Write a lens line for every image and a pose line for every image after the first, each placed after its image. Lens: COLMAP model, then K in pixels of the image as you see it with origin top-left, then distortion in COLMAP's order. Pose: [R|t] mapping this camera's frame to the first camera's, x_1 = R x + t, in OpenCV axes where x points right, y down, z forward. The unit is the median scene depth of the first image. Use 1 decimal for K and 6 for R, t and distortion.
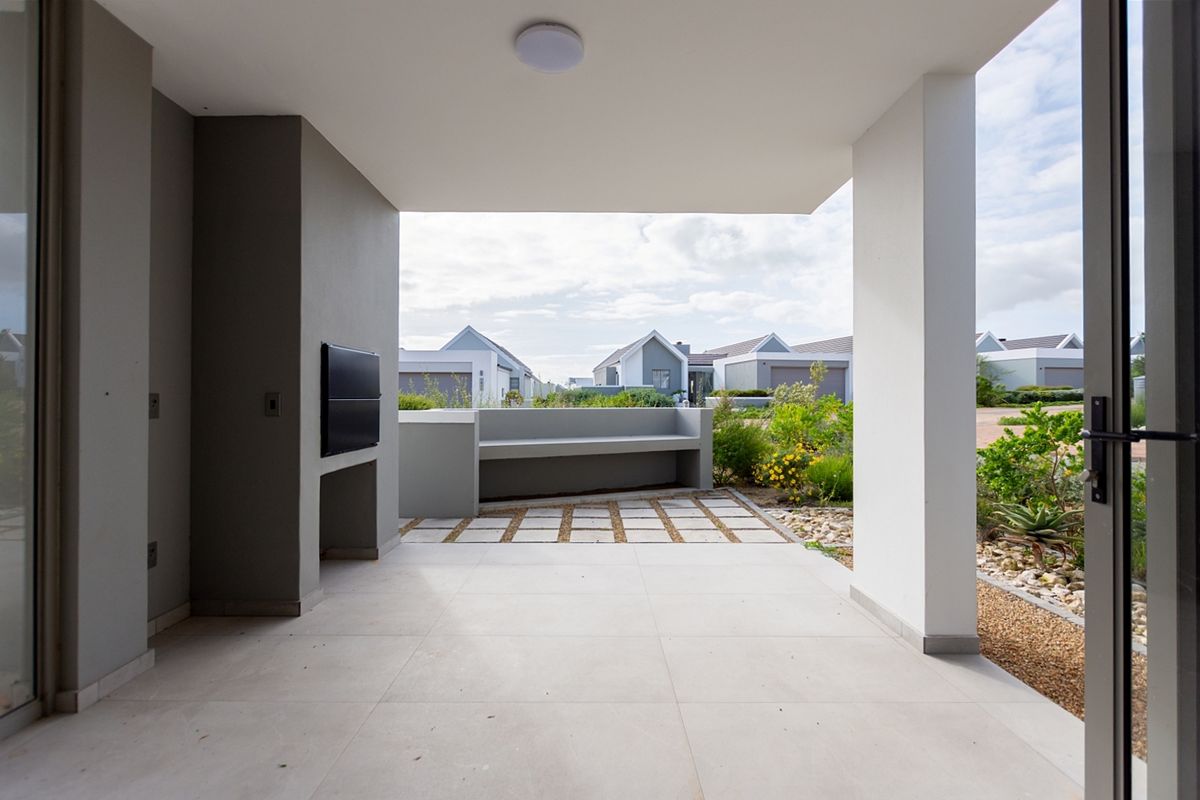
lens RADIAL K [[534.3, 0, 587.6], [0, 534.3, 397.1], [0, 0, 1]] dist [0.002000, 0.000029]
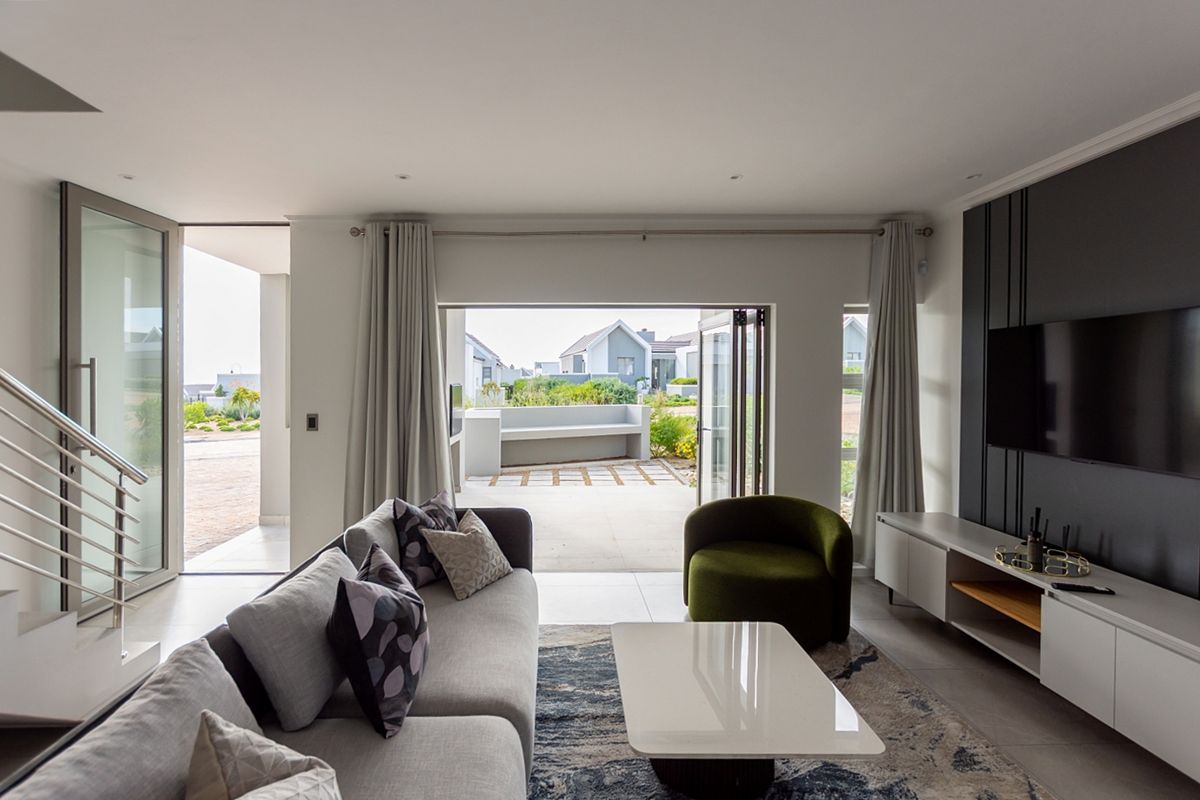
lens RADIAL K [[574.9, 0, 599.5], [0, 574.9, 390.2], [0, 0, 1]] dist [-0.000564, -0.000140]
pose [[0.996401, 0.002038, 0.084743, -0.031719], [-0.003779, 0.999785, 0.020393, -0.041061], [-0.084683, -0.020640, 0.996194, -0.438559]]
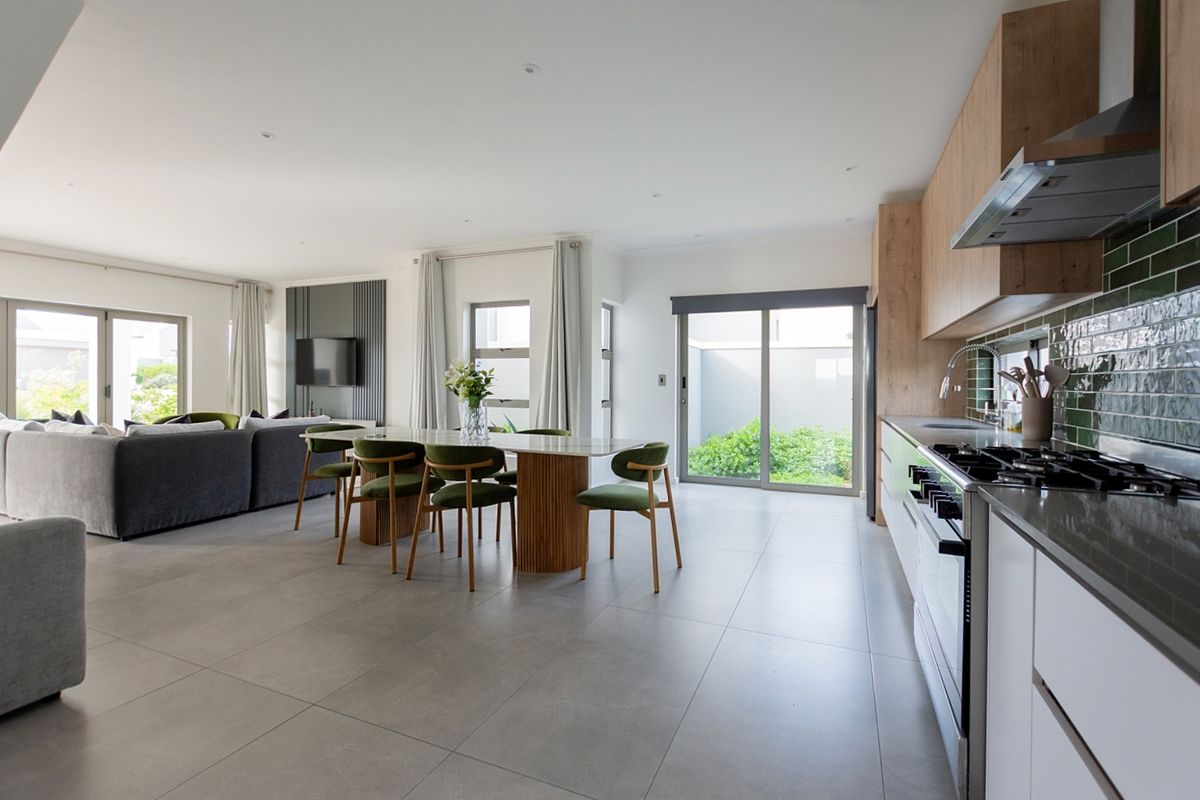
lens RADIAL K [[534.3, 0, 587.6], [0, 534.3, 397.1], [0, 0, 1]] dist [0.002000, 0.000029]
pose [[0.392707, -0.007101, 0.919636, -0.374557], [-0.015770, 0.999771, 0.014454, 0.001819], [-0.919528, -0.020179, 0.392505, -0.881371]]
